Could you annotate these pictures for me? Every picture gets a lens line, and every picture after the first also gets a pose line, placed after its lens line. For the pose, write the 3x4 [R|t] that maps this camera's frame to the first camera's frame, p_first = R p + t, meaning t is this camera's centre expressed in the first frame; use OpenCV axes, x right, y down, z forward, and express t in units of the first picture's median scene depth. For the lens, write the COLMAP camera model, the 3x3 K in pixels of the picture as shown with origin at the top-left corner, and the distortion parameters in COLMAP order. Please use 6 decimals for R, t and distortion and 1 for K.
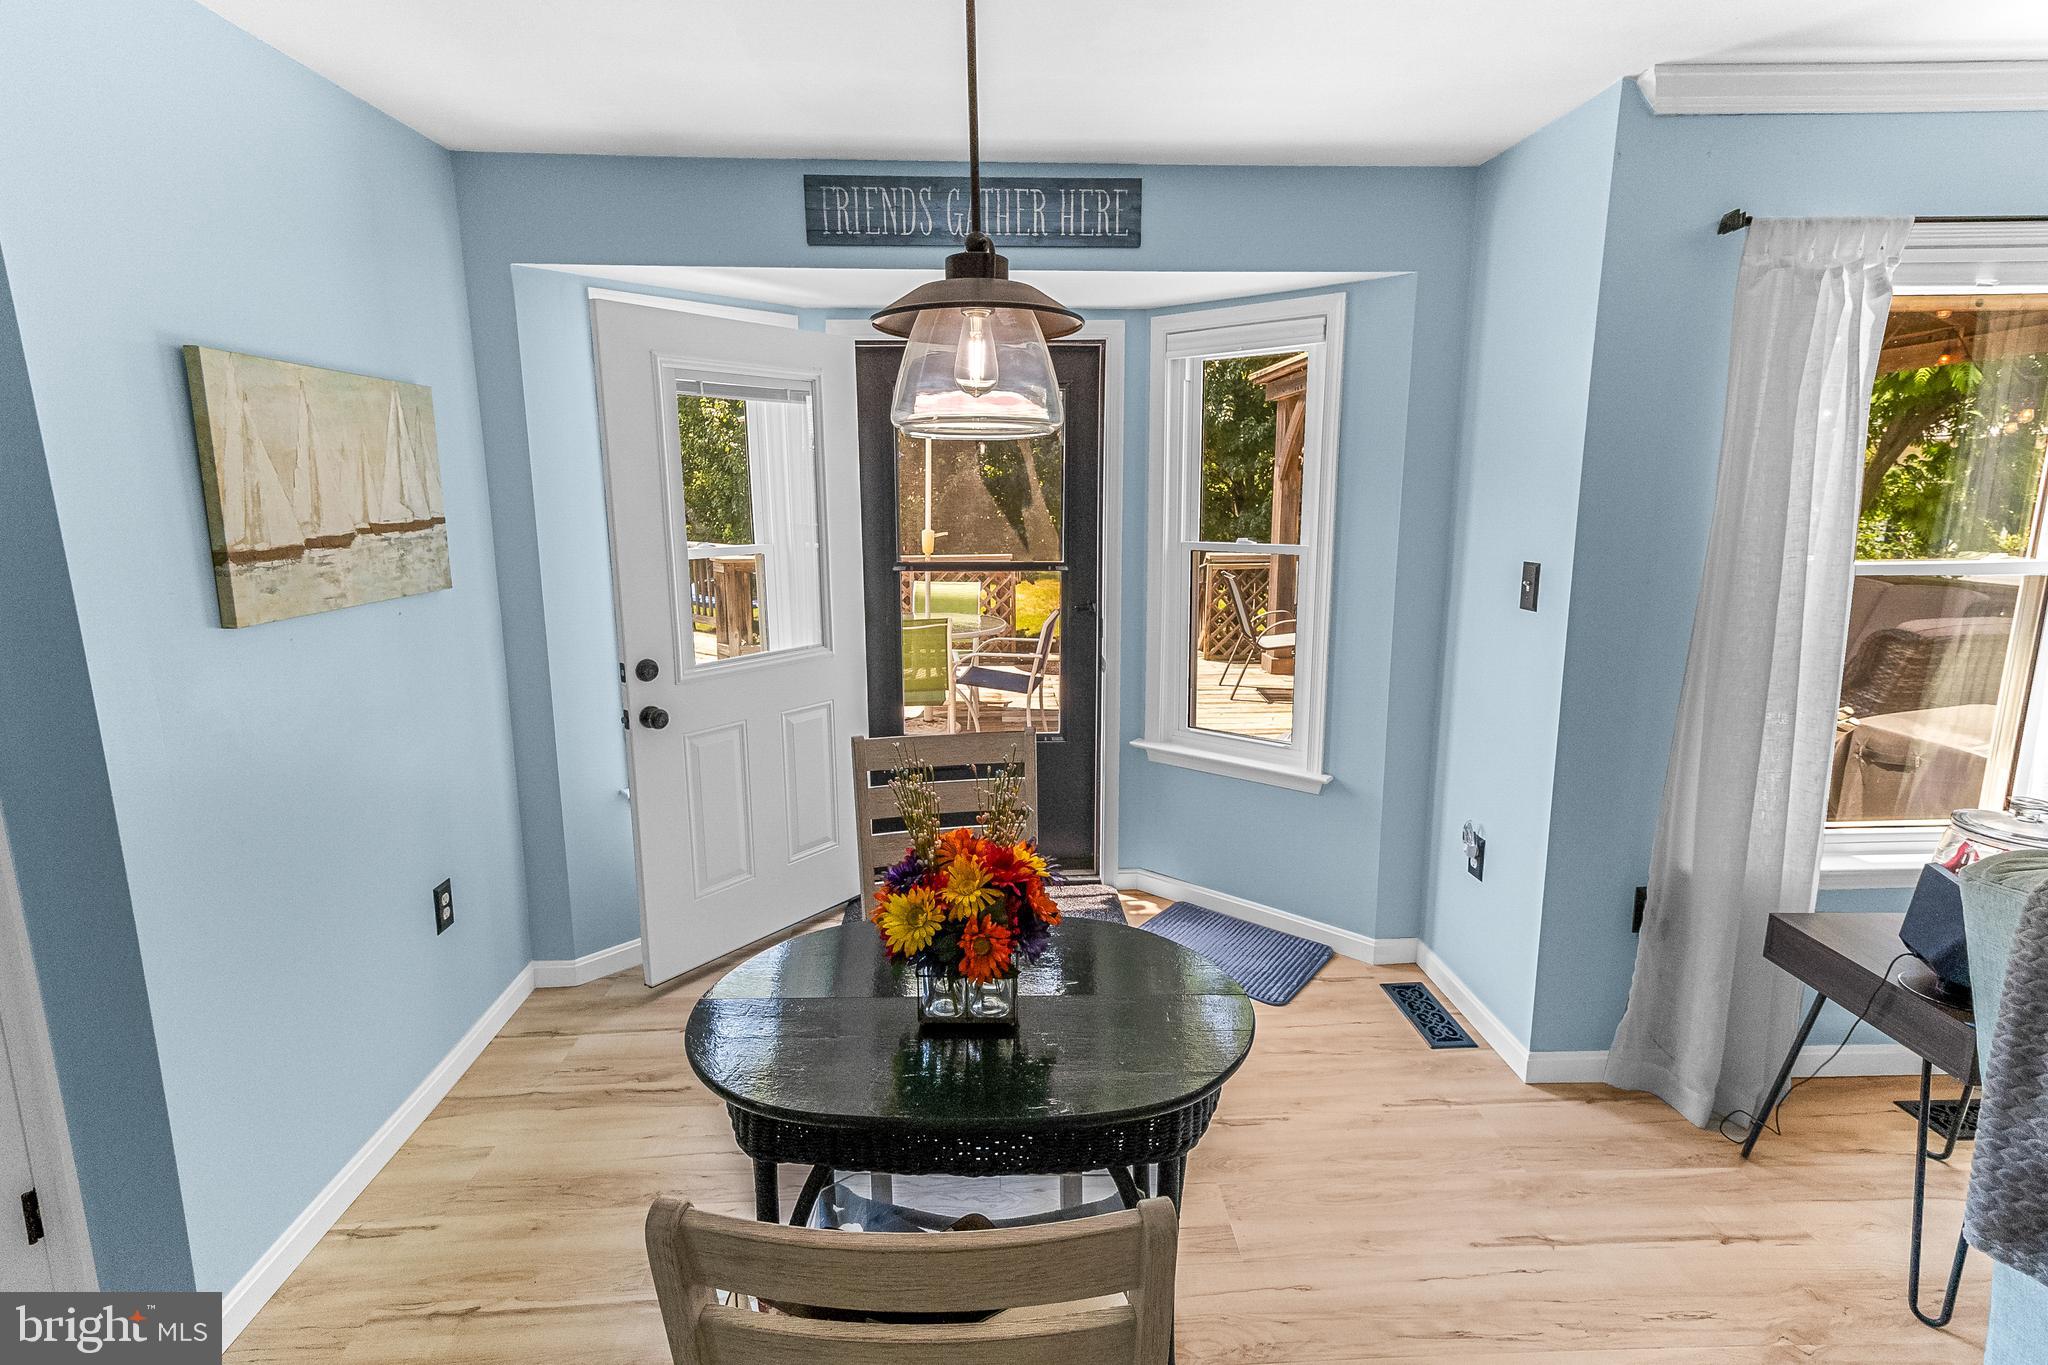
lens RADIAL K [[945.5, 0, 1021.1], [0, 945.5, 666.8], [0, 0, 1]] dist [0.017499, 0.000019]
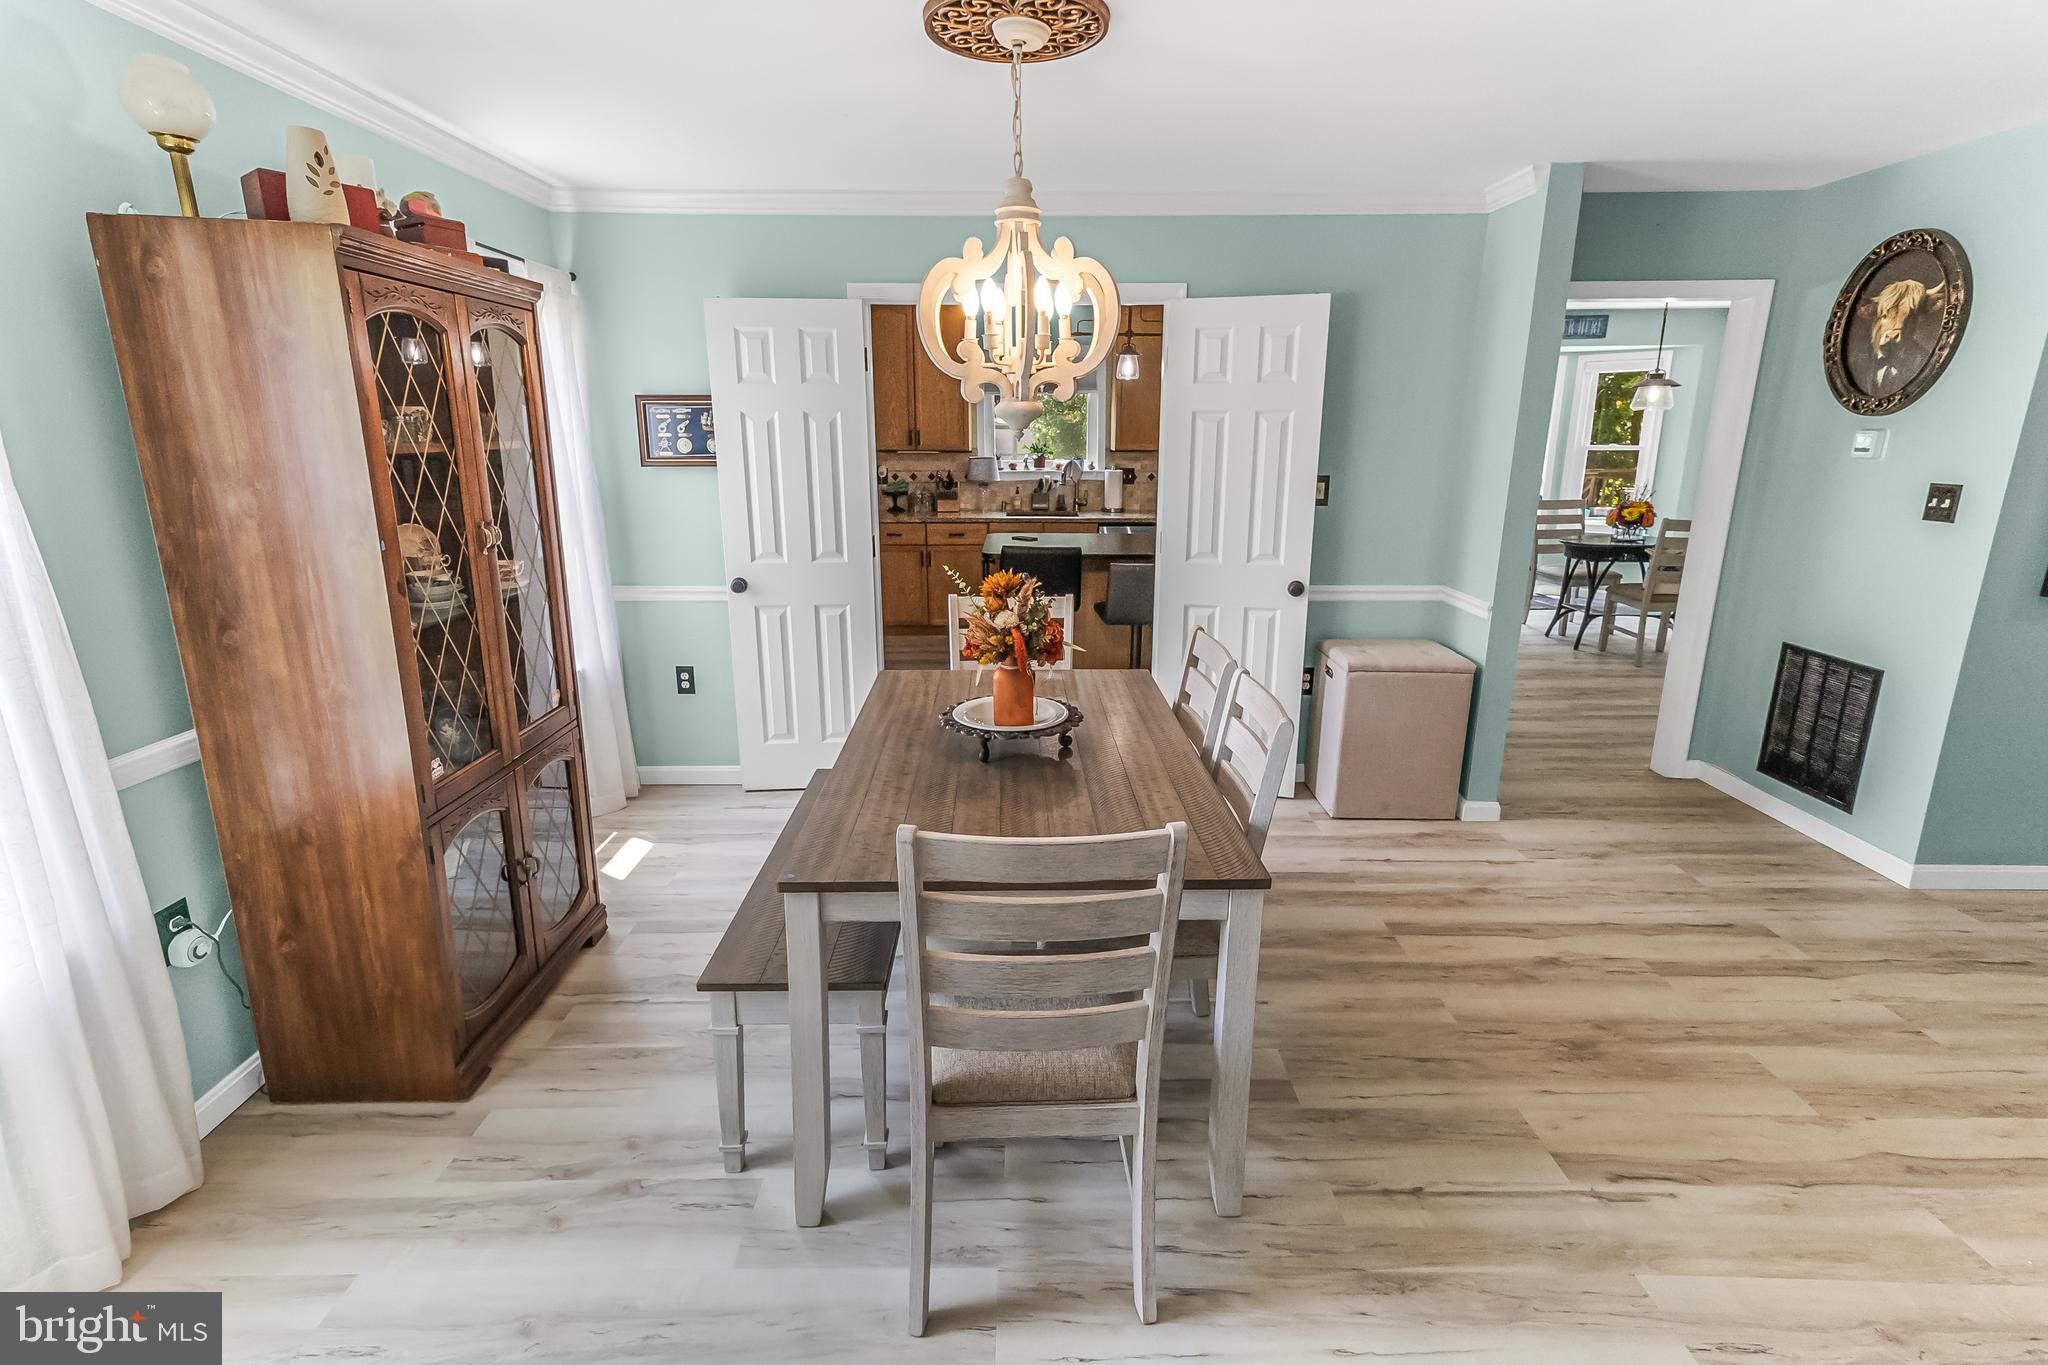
lens RADIAL K [[945.5, 0, 1015.4], [0, 945.5, 652.3], [0, 0, 1]] dist [0.017499, 0.000019]
pose [[0.998697, 0.007935, -0.050416, -1.512612], [-0.005486, 0.998807, 0.048523, 0.376475], [0.050741, -0.048183, 0.997549, -2.020307]]
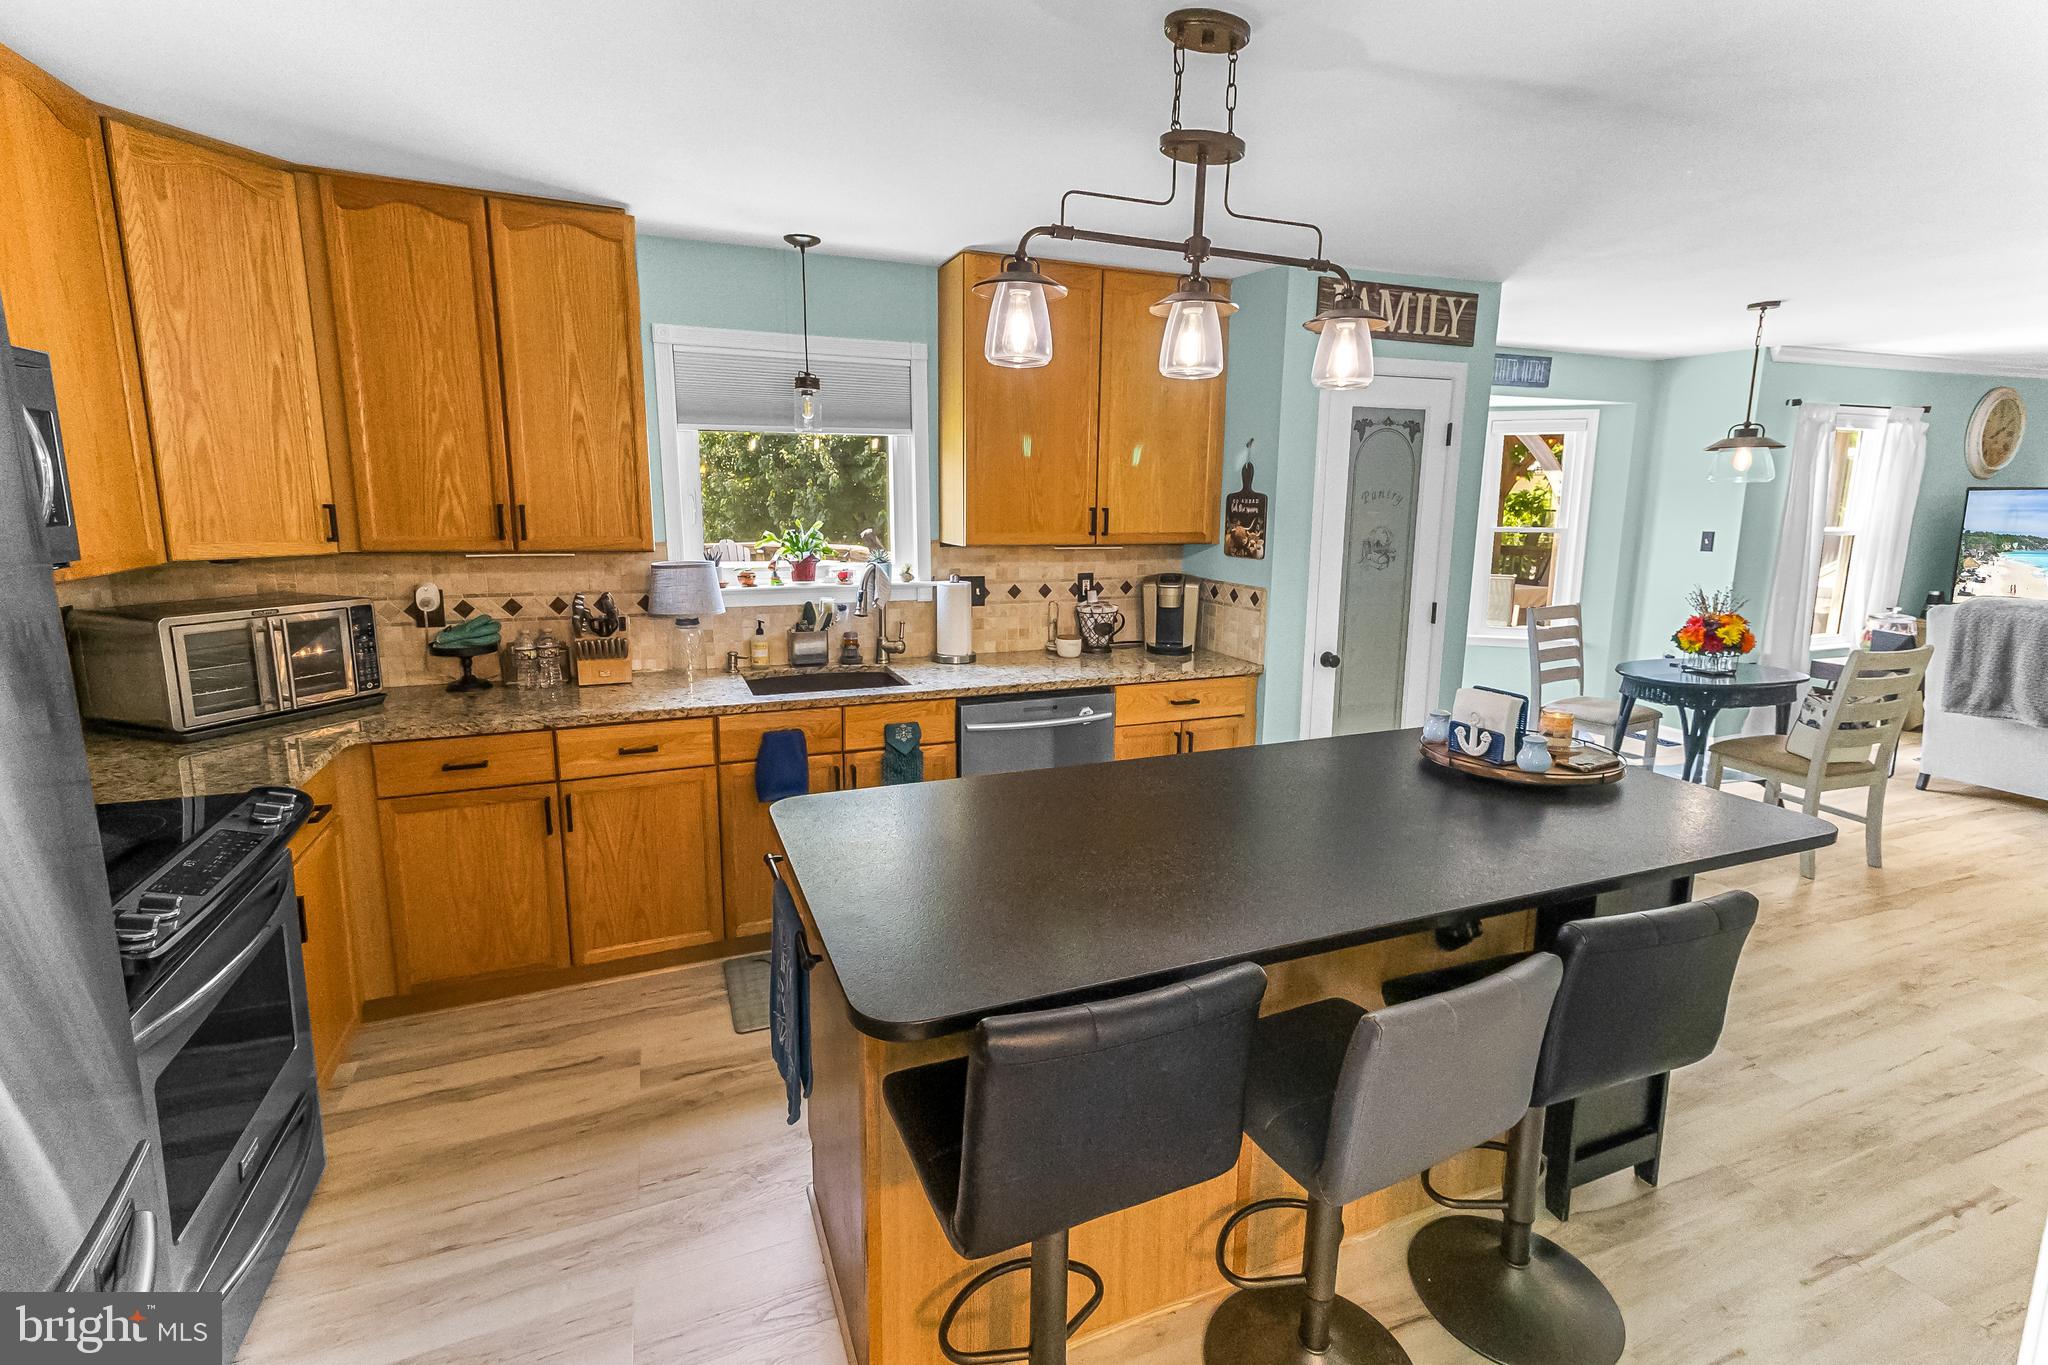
lens RADIAL K [[945.5, 0, 1033.2], [0, 945.5, 645.0], [0, 0, 1]] dist [0.017499, 0.000019]
pose [[0.940881, -0.049127, 0.335155, -1.735957], [0.057673, 0.998214, -0.015587, 0.105427], [-0.333791, 0.033994, 0.942034, -0.622228]]
